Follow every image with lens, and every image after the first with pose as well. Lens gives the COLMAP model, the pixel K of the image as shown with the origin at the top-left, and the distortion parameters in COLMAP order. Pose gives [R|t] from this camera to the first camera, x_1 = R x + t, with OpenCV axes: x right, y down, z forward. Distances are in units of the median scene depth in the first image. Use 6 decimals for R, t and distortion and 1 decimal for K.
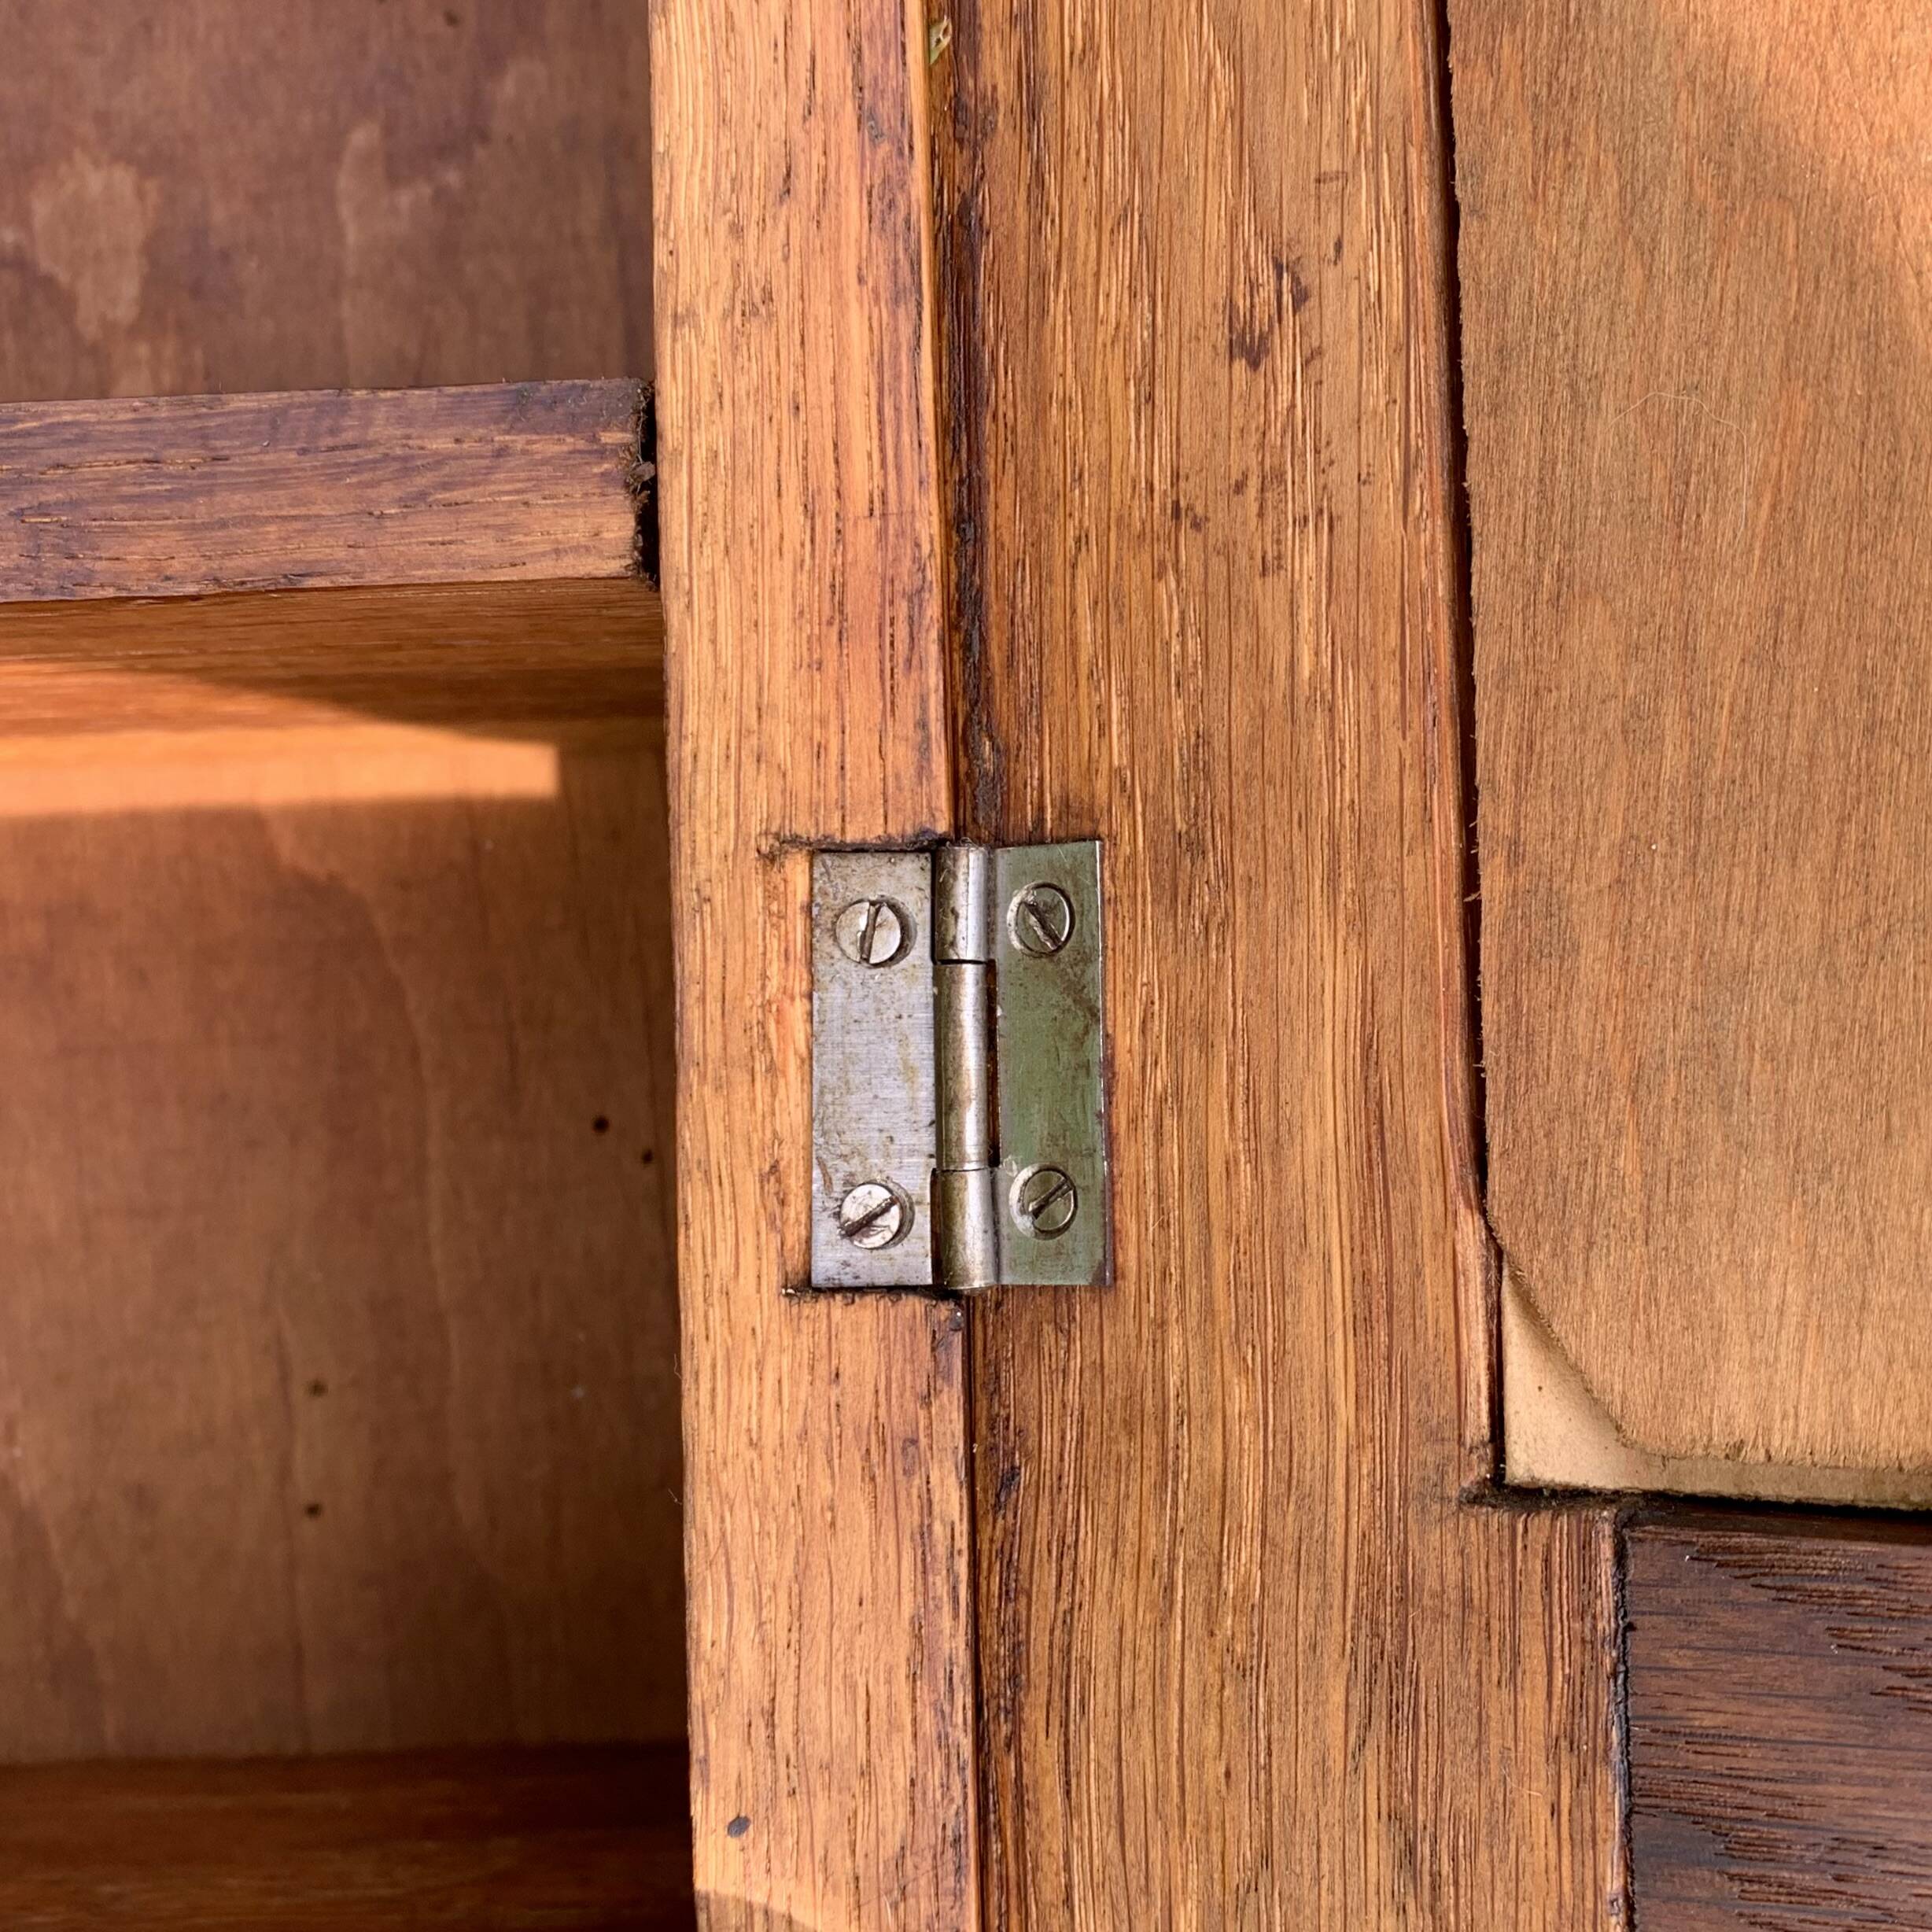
lens RADIAL K [[6152.9, 0, 966.0], [0, 6152.9, 966.0], [0, 0, 1]] dist [-0.106622, -0.363625]
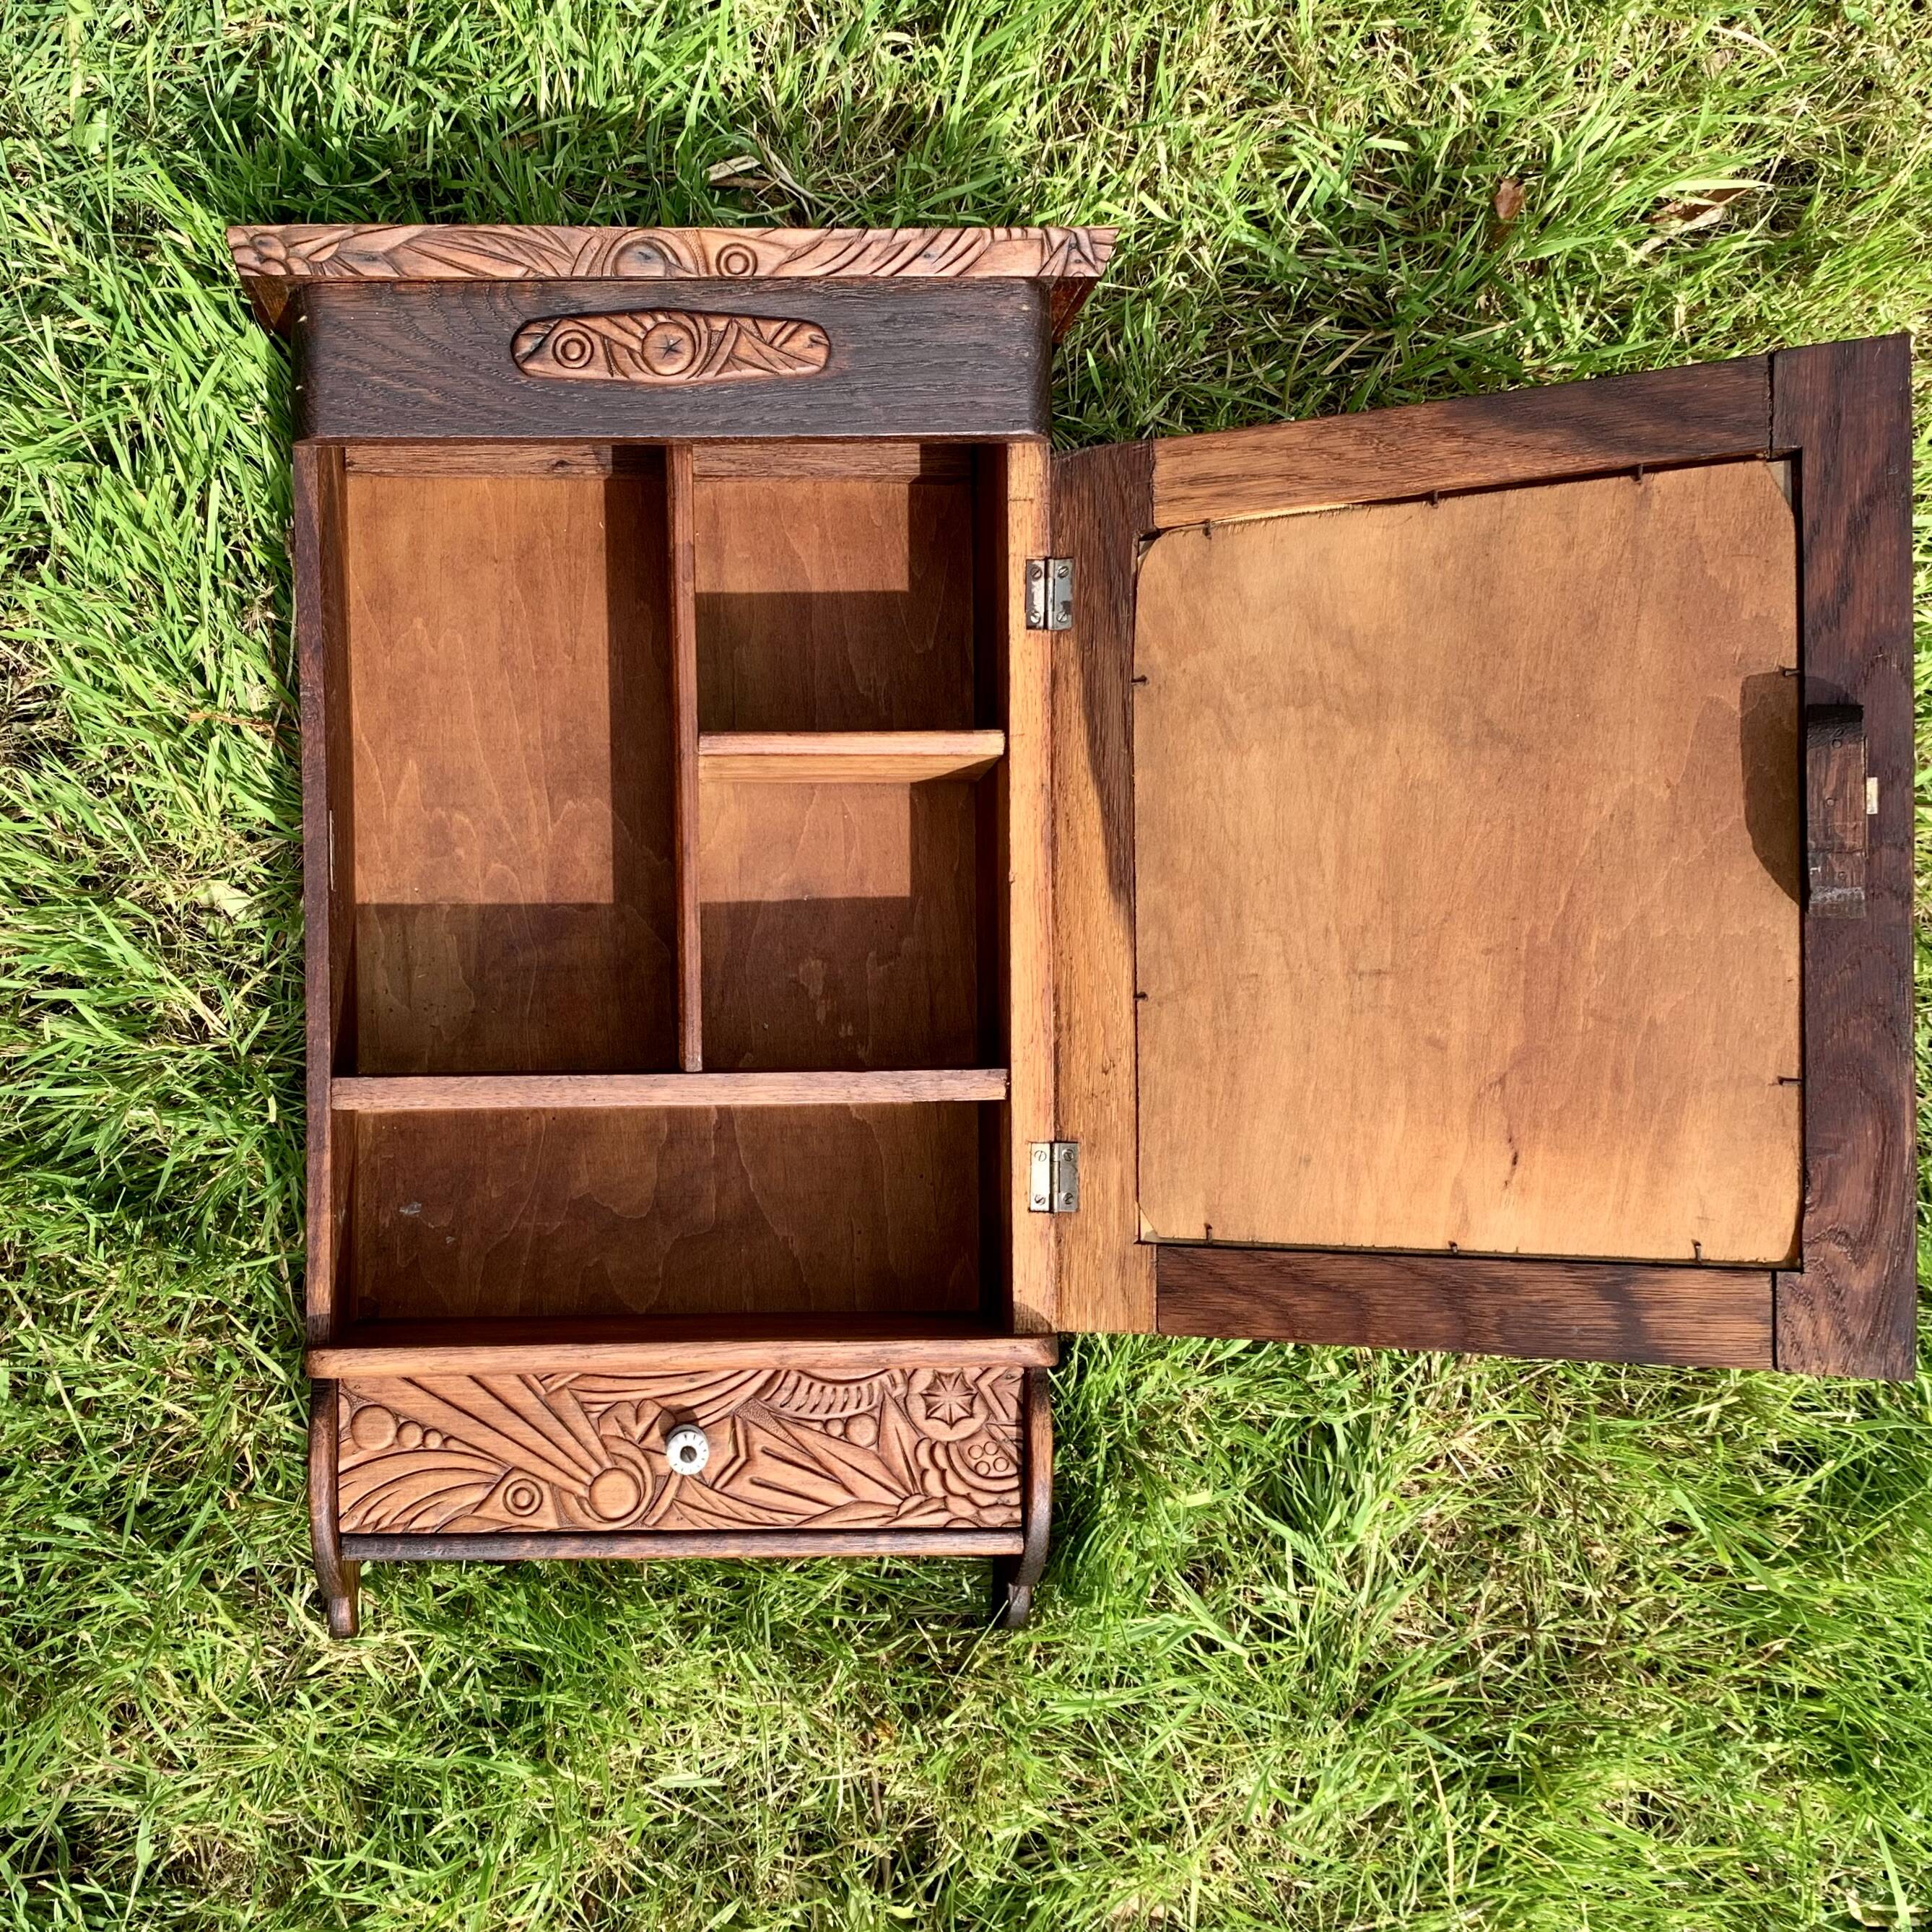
lens RADIAL K [[6152.9, 0, 966.0], [0, 6152.9, 966.0], [0, 0, 1]] dist [-0.106622, -0.363625]
pose [[0.994342, 0.032000, 0.101288, -0.747769], [-0.032386, 0.999473, 0.002162, -0.214232], [-0.101166, -0.005430, 0.994855, -5.365197]]
